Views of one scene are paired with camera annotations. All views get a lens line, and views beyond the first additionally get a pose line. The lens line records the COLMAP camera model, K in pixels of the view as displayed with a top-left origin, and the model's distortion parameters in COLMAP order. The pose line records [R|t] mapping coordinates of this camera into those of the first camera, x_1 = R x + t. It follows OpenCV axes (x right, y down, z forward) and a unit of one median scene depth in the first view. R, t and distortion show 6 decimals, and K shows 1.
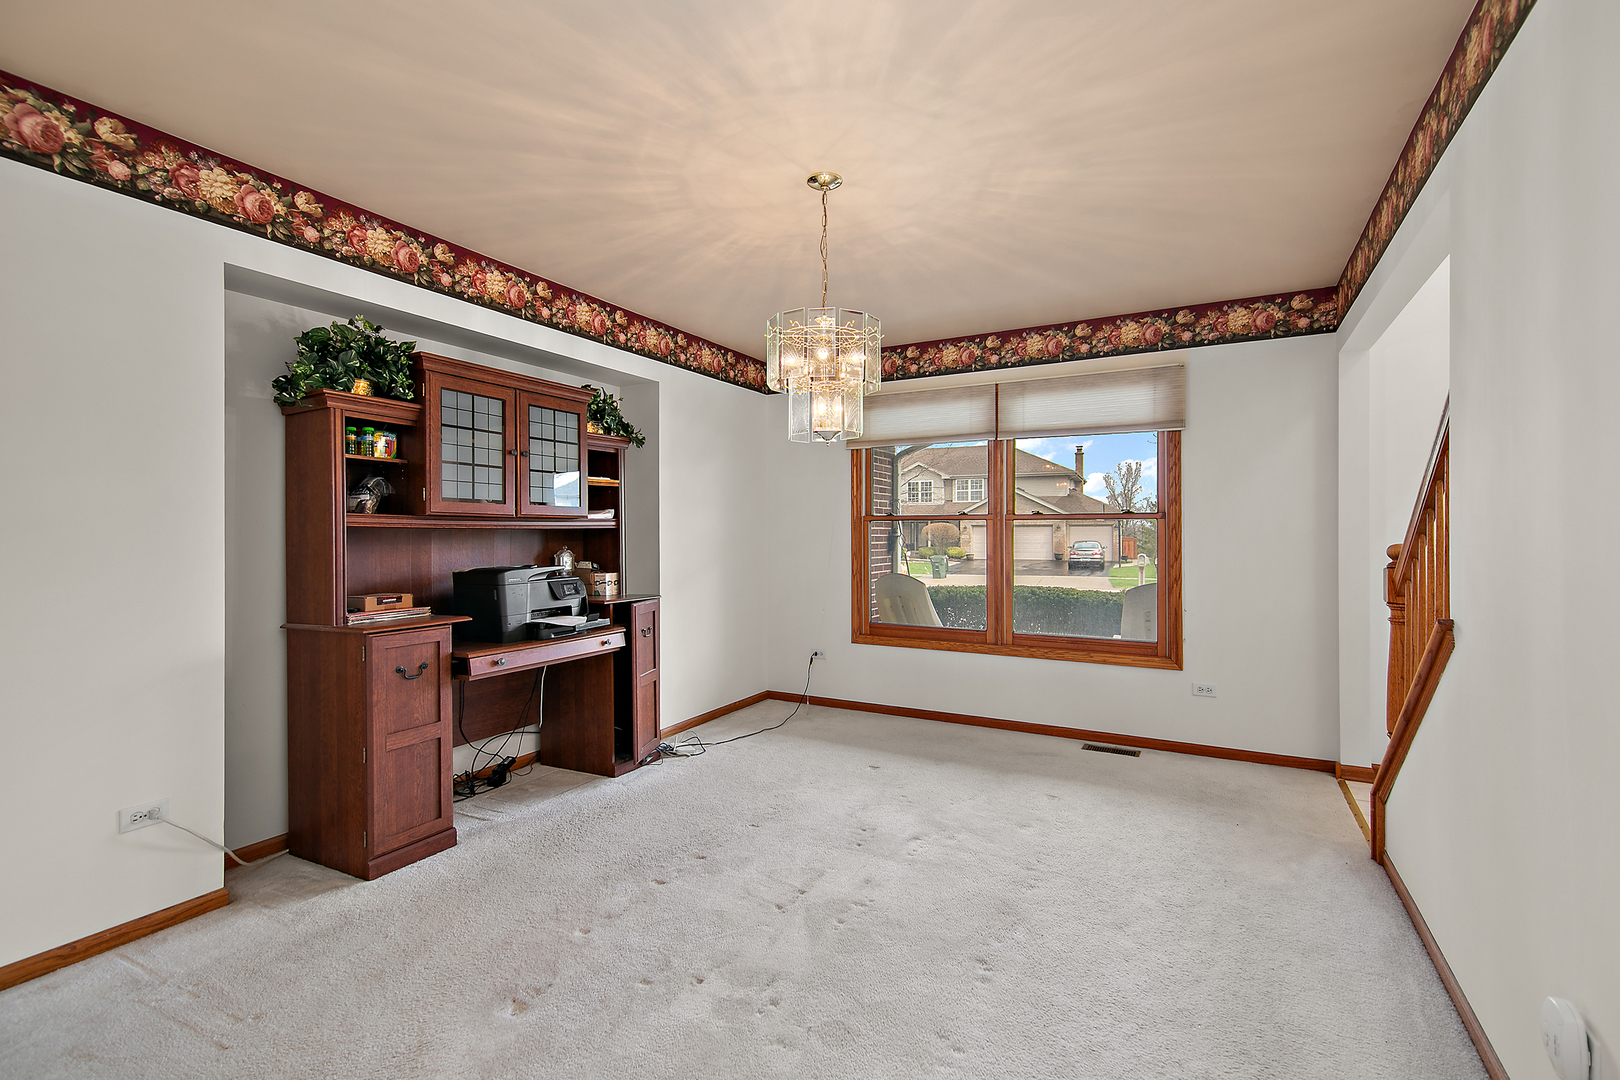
lens RADIAL K [[735.9, 0, 805.7], [0, 735.9, 533.3], [0, 0, 1]] dist [0.019830, -0.000031]
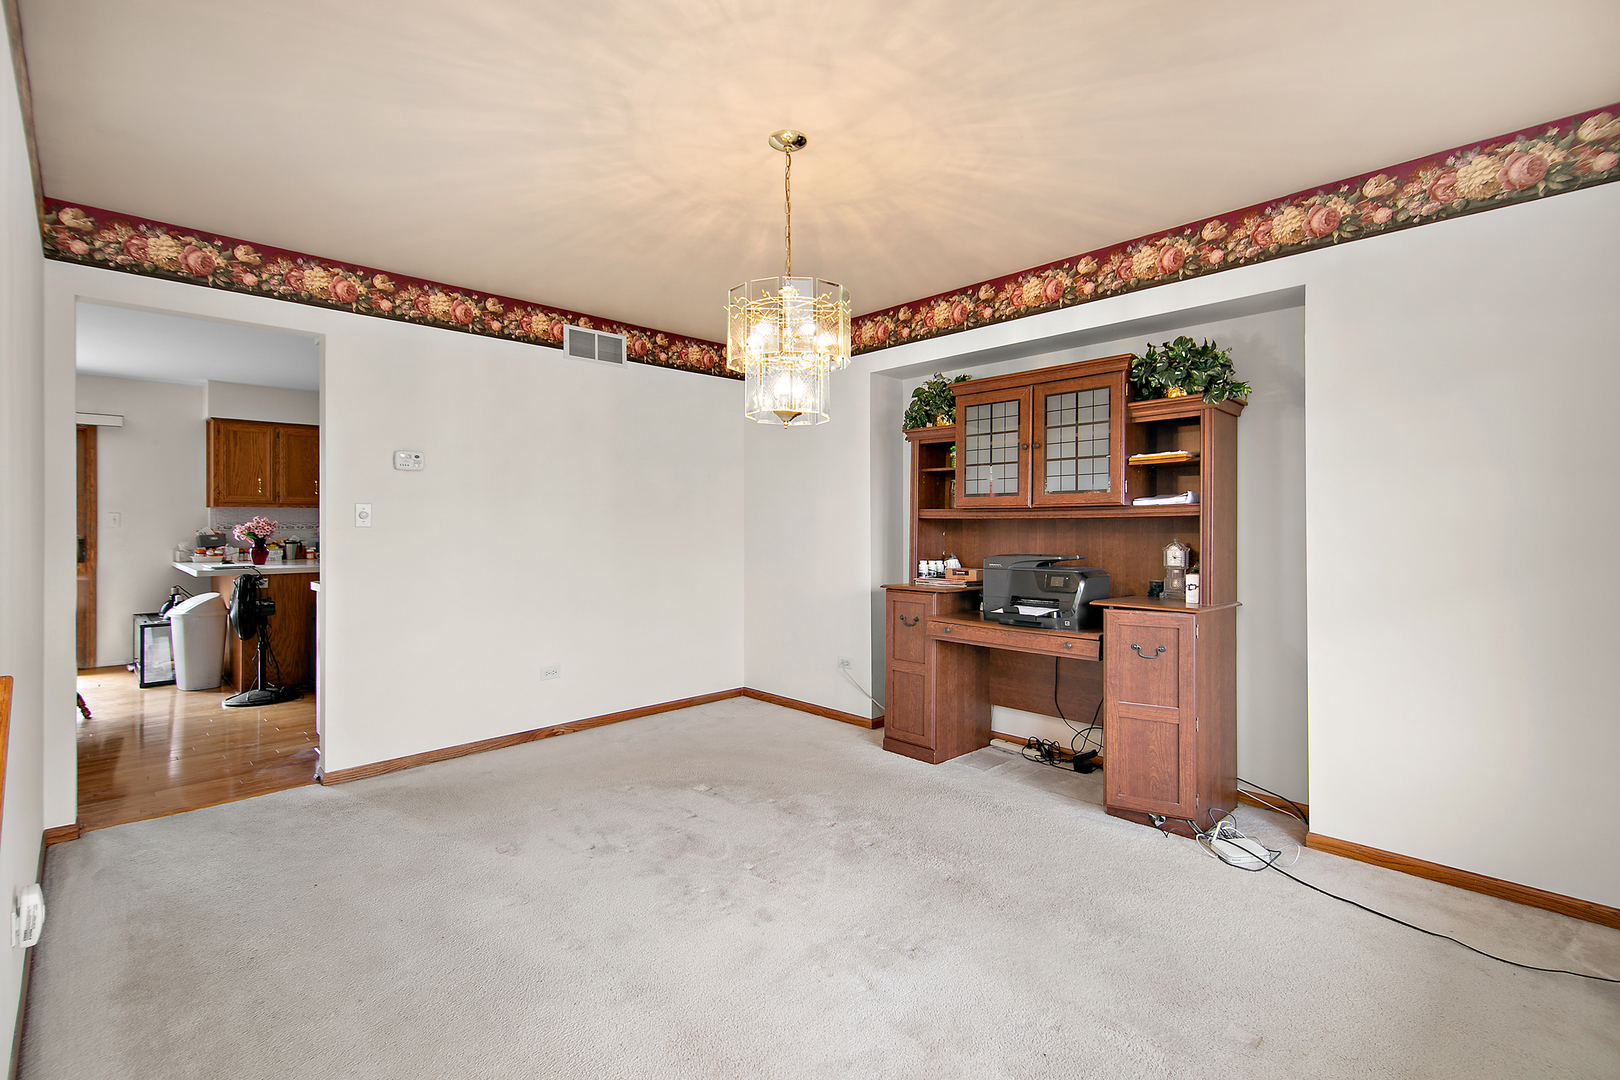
lens RADIAL K [[735.9, 0, 809.2], [0, 735.9, 533.2], [0, 0, 1]] dist [0.019830, -0.000031]
pose [[-0.298313, 0.010700, -0.954408, 0.722134], [-0.000636, 0.999935, 0.011410, 0.002974], [0.954468, 0.004010, -0.298286, 1.039171]]
